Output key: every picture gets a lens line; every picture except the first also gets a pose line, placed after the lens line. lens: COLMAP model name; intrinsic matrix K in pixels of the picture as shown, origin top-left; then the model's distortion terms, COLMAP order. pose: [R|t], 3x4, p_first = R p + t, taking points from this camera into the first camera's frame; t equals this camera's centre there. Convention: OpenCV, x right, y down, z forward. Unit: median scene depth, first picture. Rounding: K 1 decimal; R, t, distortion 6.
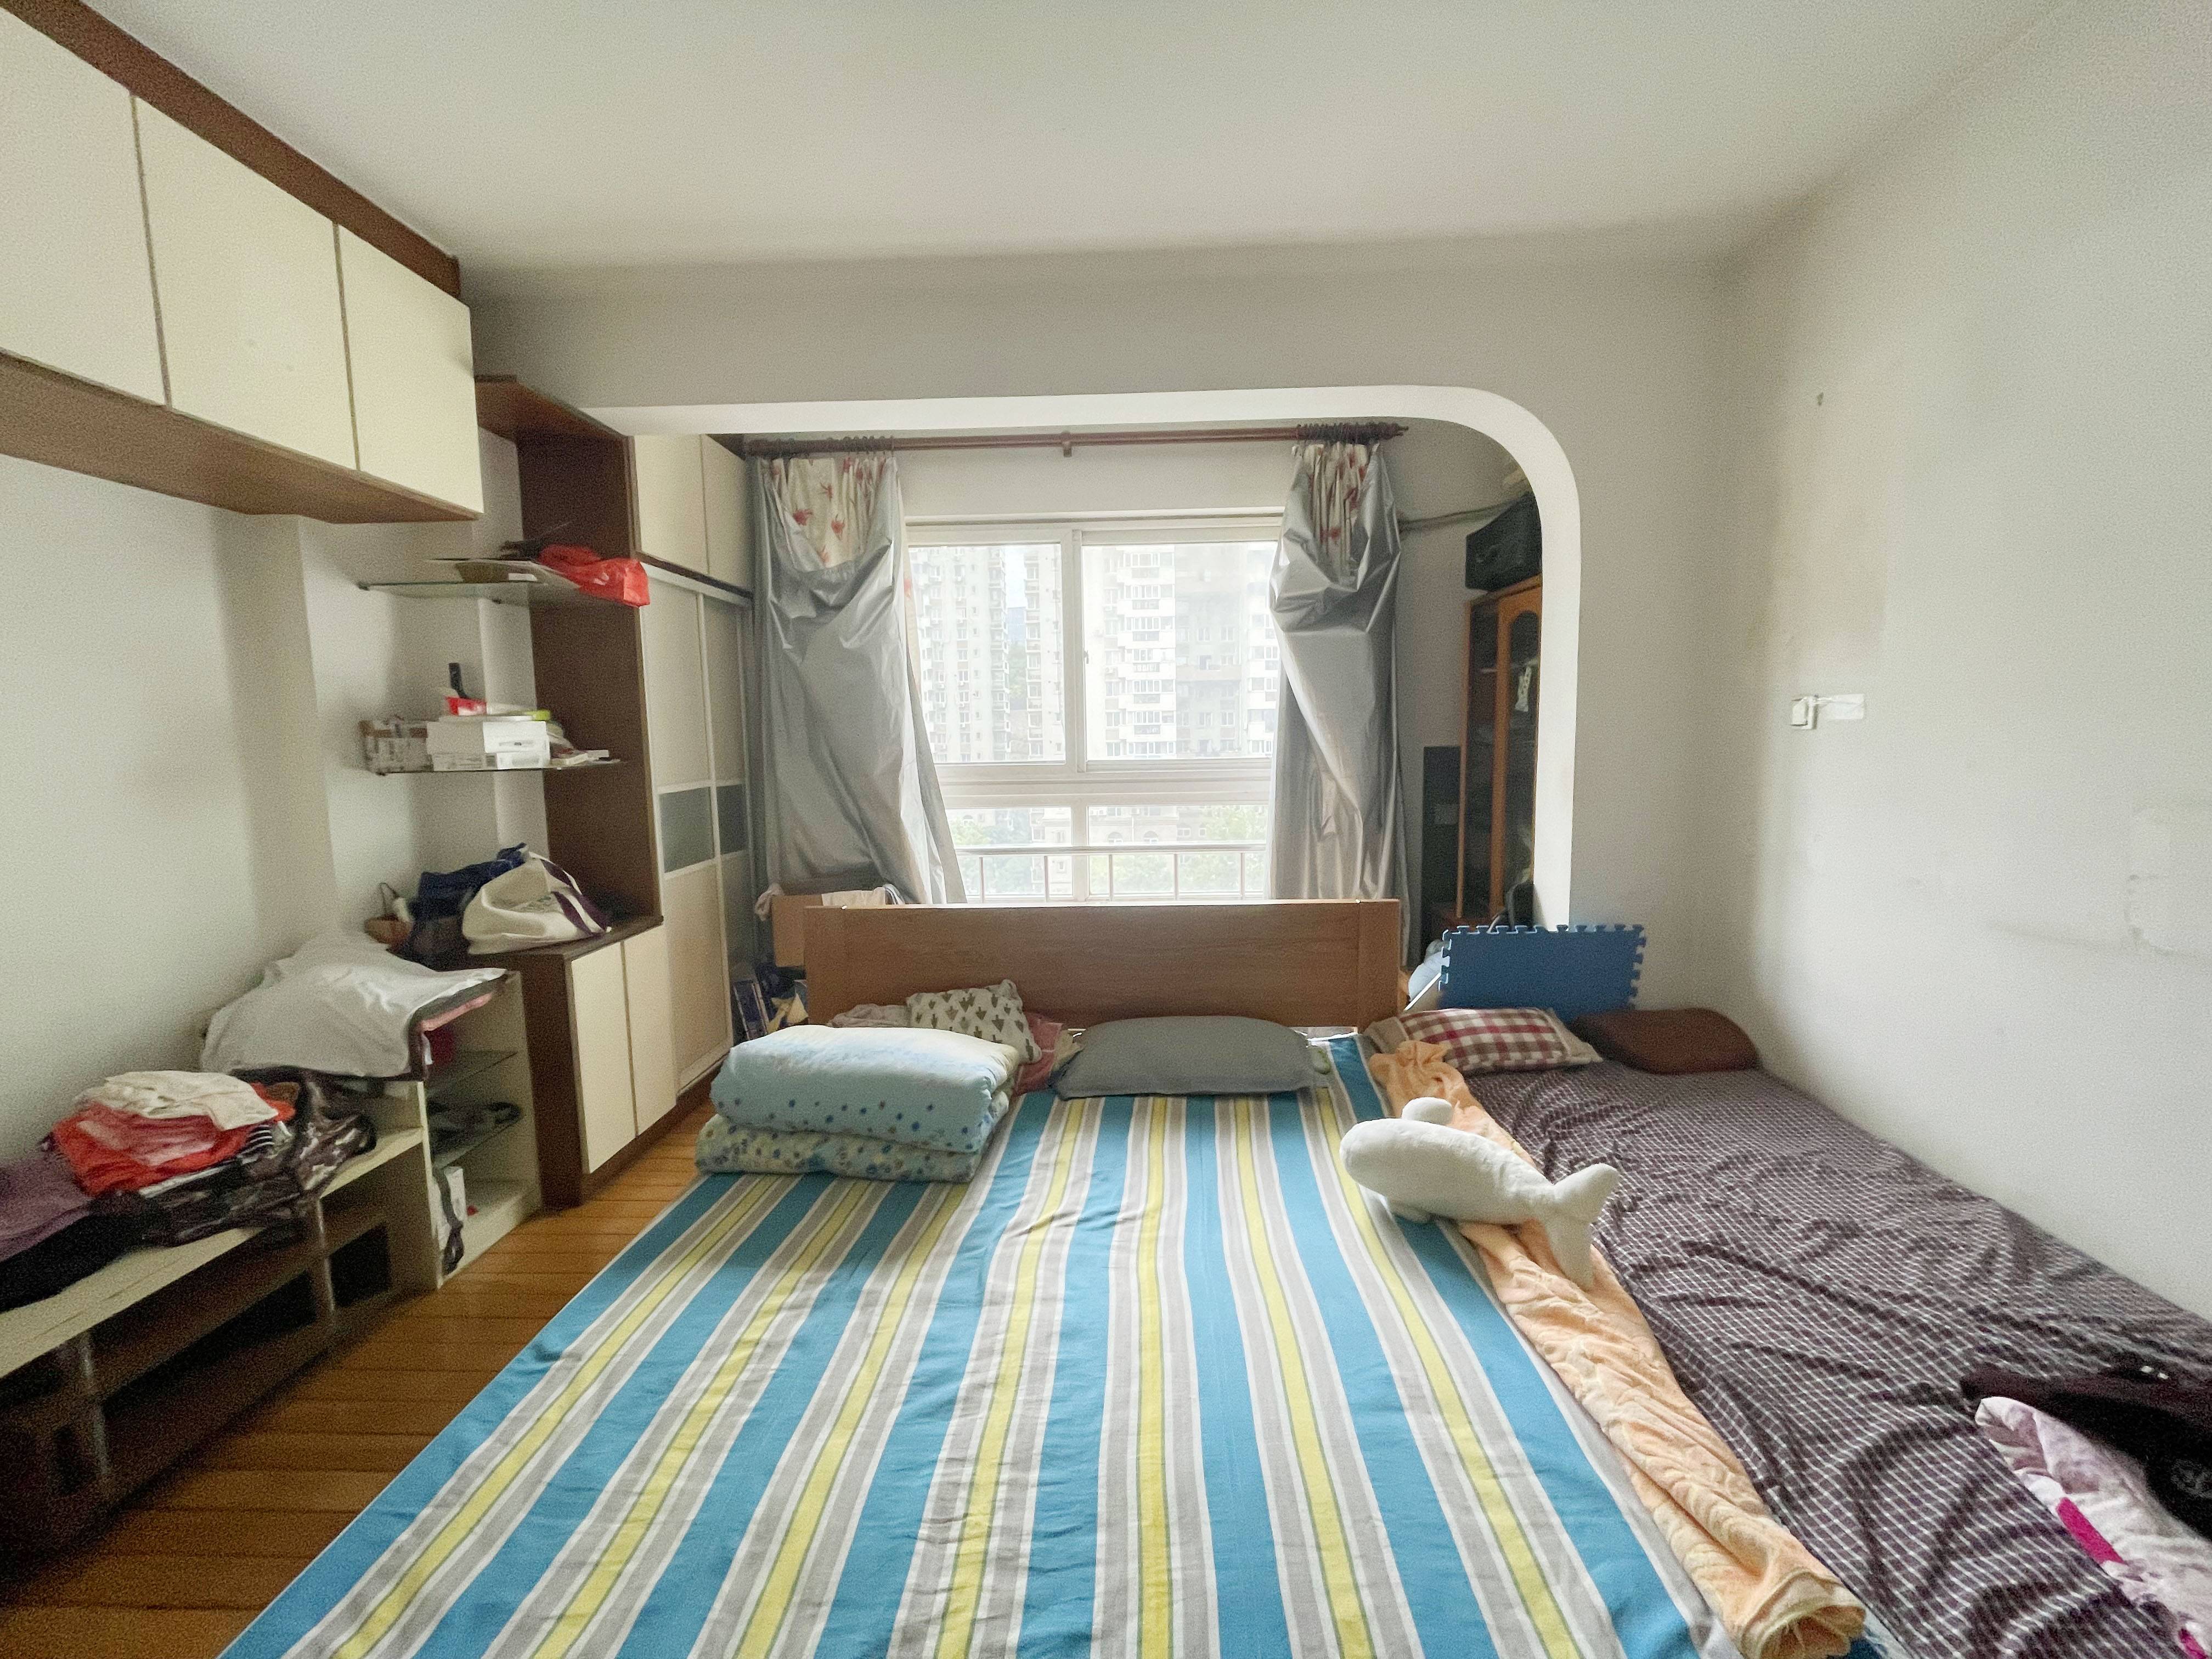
lens RADIAL K [[887.2, 0, 1111.3], [0, 887.2, 823.2], [0, 0, 1]] dist [-0.002849, -0.000268]
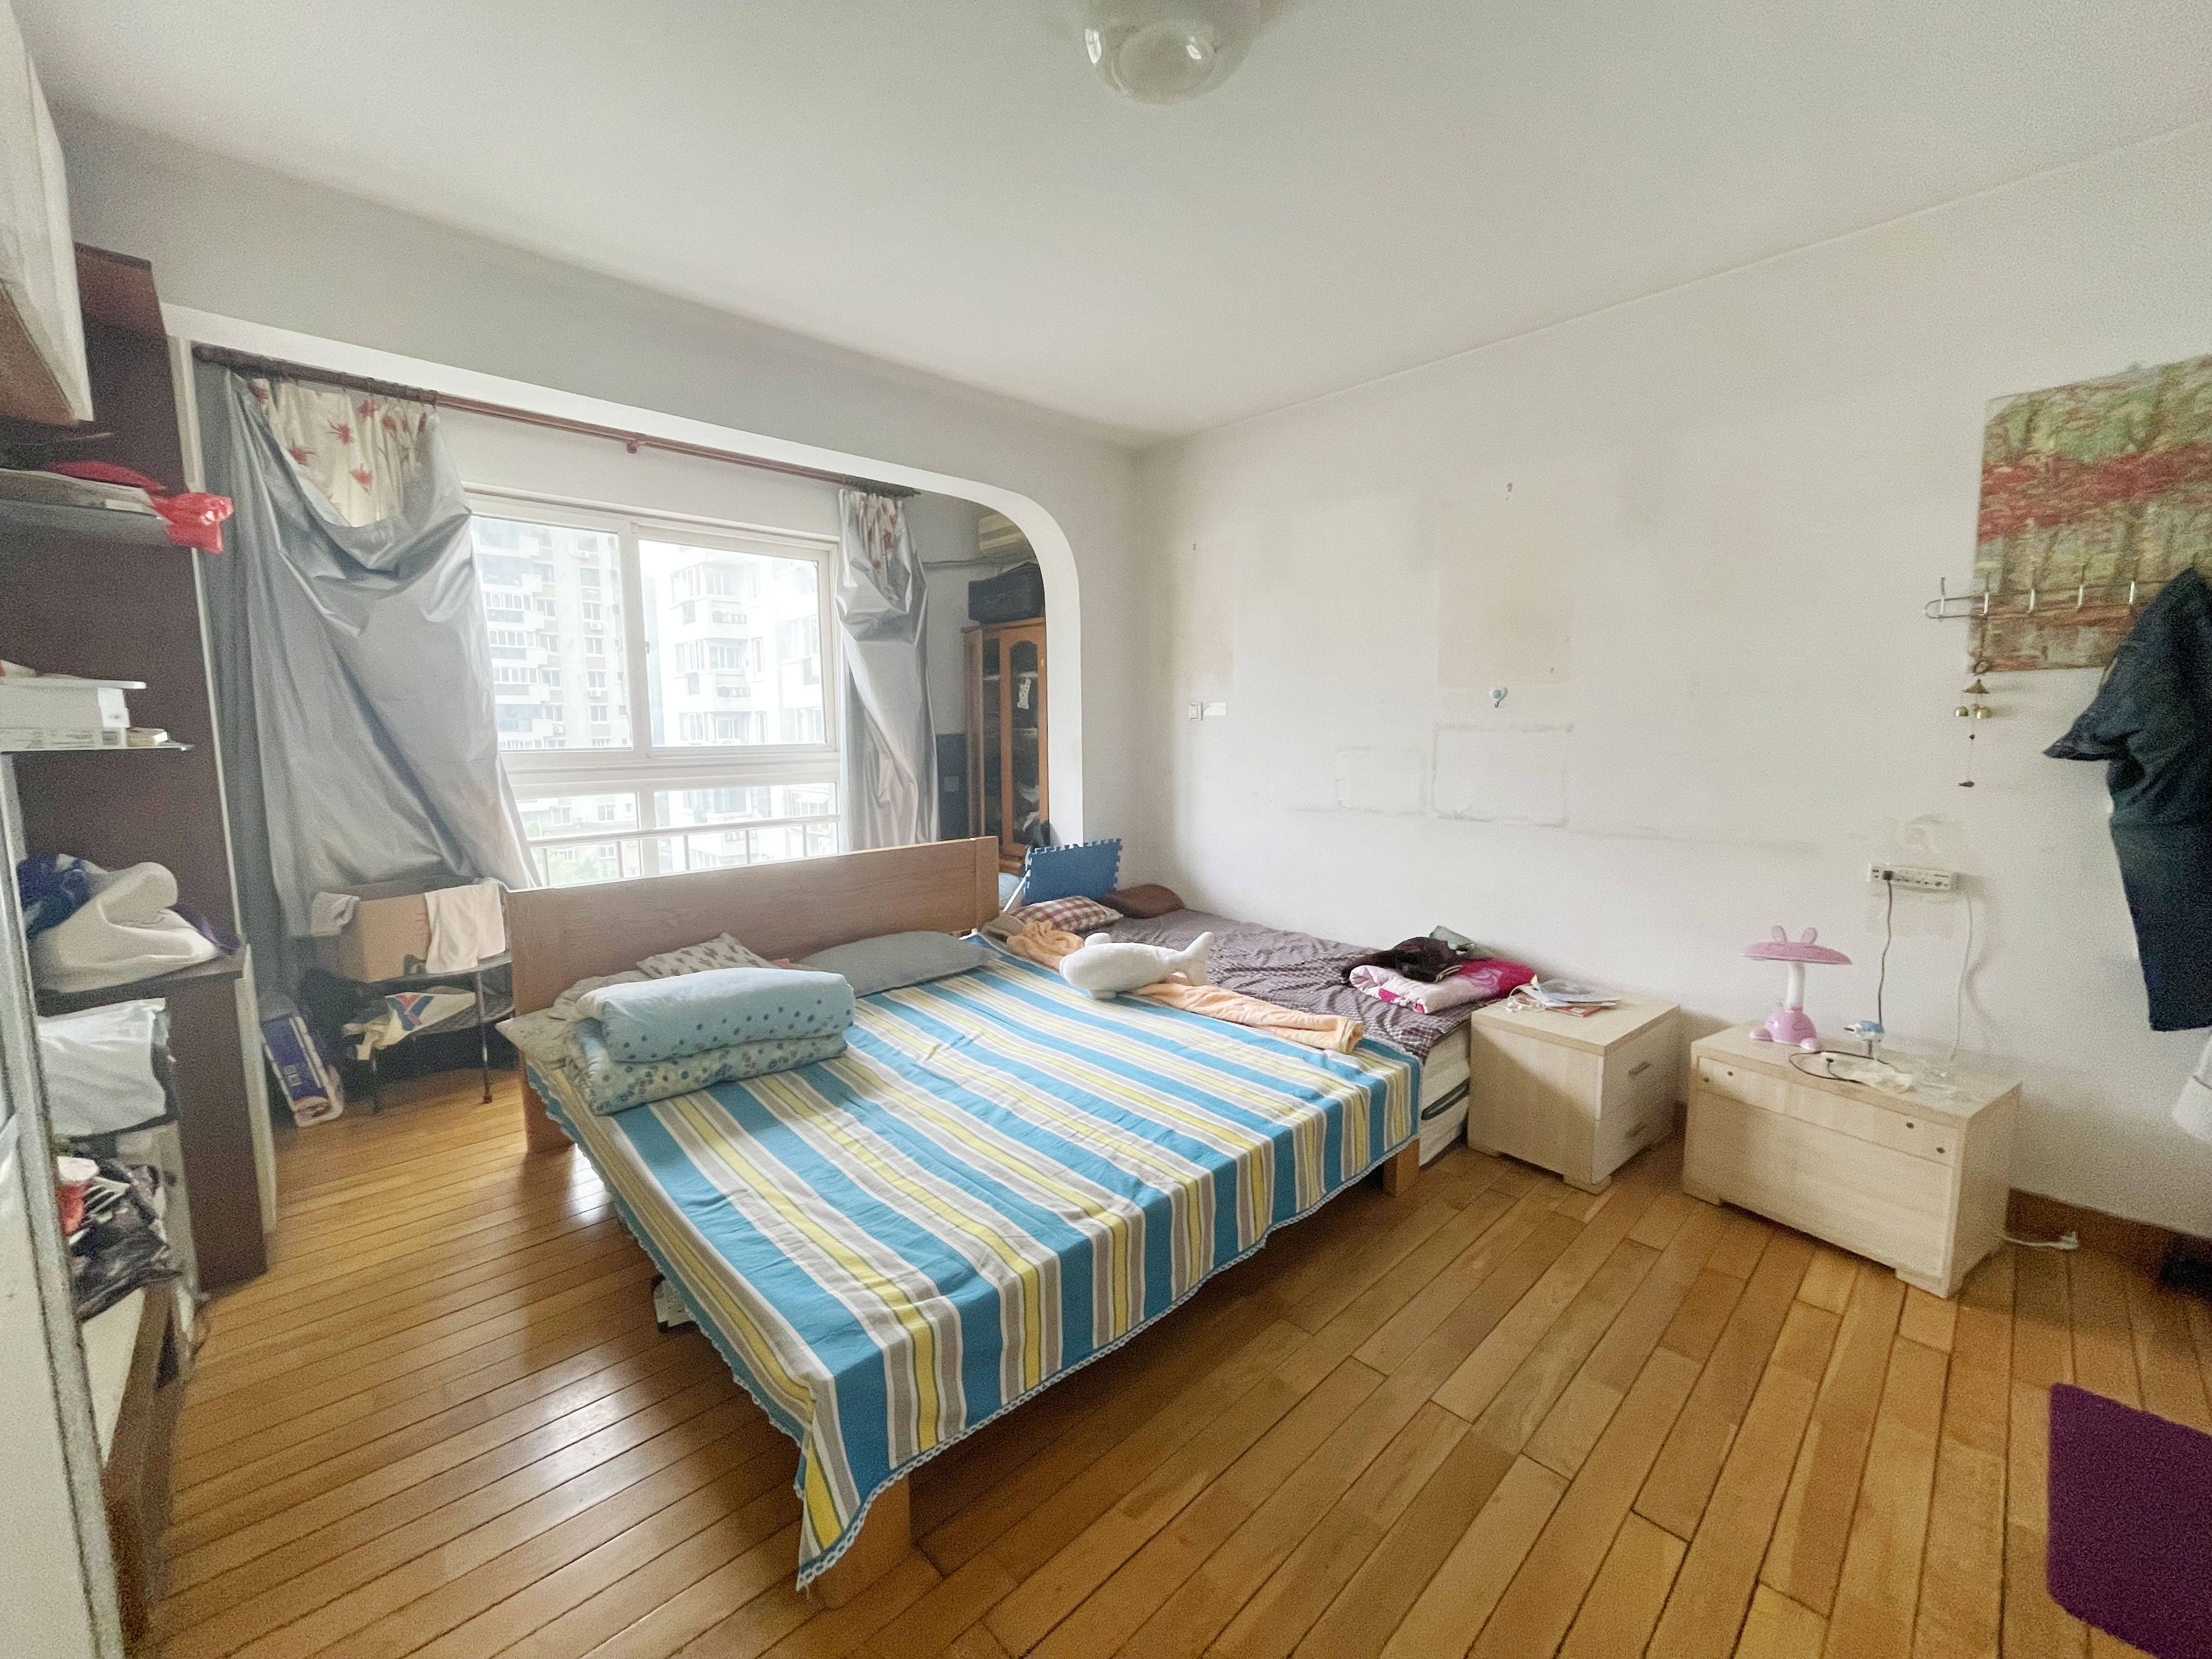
lens RADIAL K [[887.2, 0, 1098.0], [0, 887.2, 826.6], [0, 0, 1]] dist [-0.002849, -0.000268]
pose [[0.707496, -0.068812, 0.703360, -0.588641], [0.067132, 0.997292, 0.030041, 0.039518], [-0.703522, 0.025964, 0.710199, -0.152784]]
